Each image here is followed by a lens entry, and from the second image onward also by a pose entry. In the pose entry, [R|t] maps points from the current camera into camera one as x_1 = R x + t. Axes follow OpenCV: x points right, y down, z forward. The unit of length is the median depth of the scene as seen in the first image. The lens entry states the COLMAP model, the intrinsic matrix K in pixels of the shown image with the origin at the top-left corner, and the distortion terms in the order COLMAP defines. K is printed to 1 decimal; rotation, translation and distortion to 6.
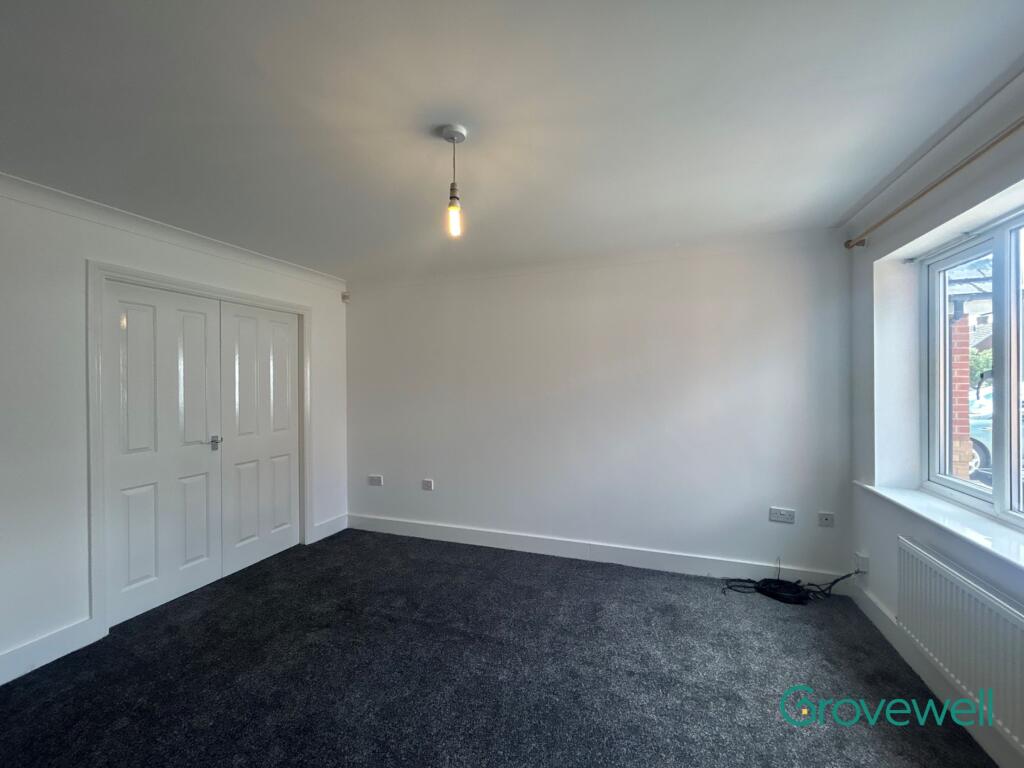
lens RADIAL K [[414.8, 0, 502.6], [0, 414.8, 382.0], [0, 0, 1]] dist [-0.008307, -0.001343]
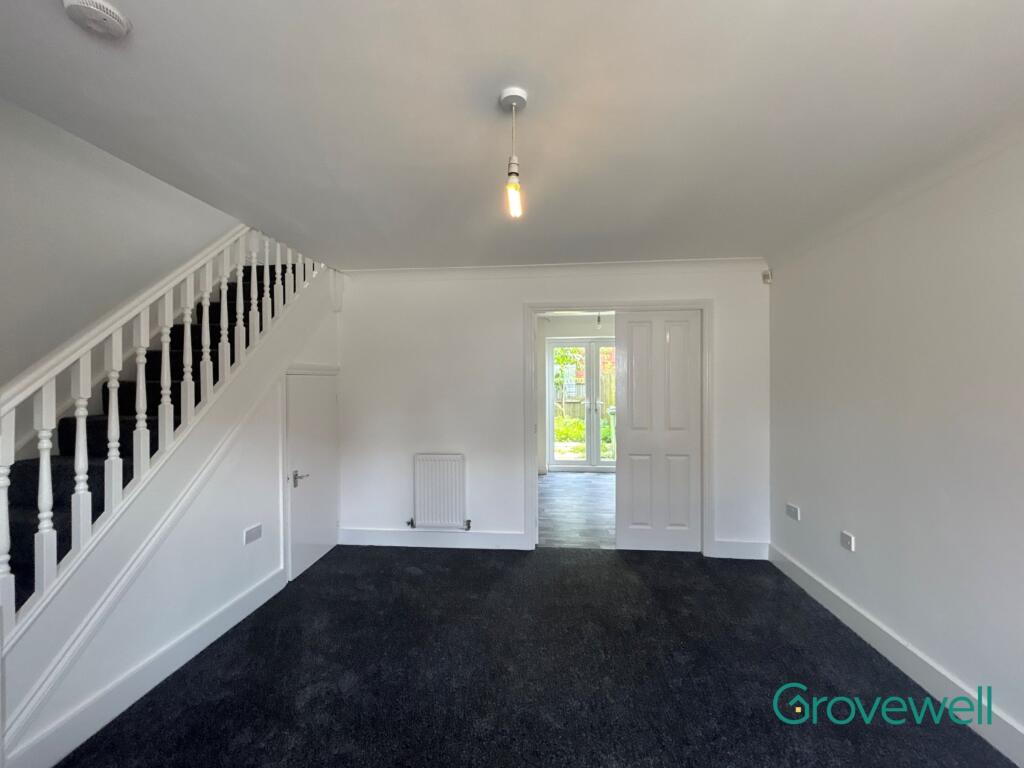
lens RADIAL K [[414.8, 0, 503.8], [0, 414.8, 379.8], [0, 0, 1]] dist [-0.008307, -0.001343]
pose [[0.255629, 0.001302, -0.966774, 0.304306], [0.003167, 0.999993, 0.002185, -0.006298], [0.966770, -0.003620, 0.255623, 0.321501]]
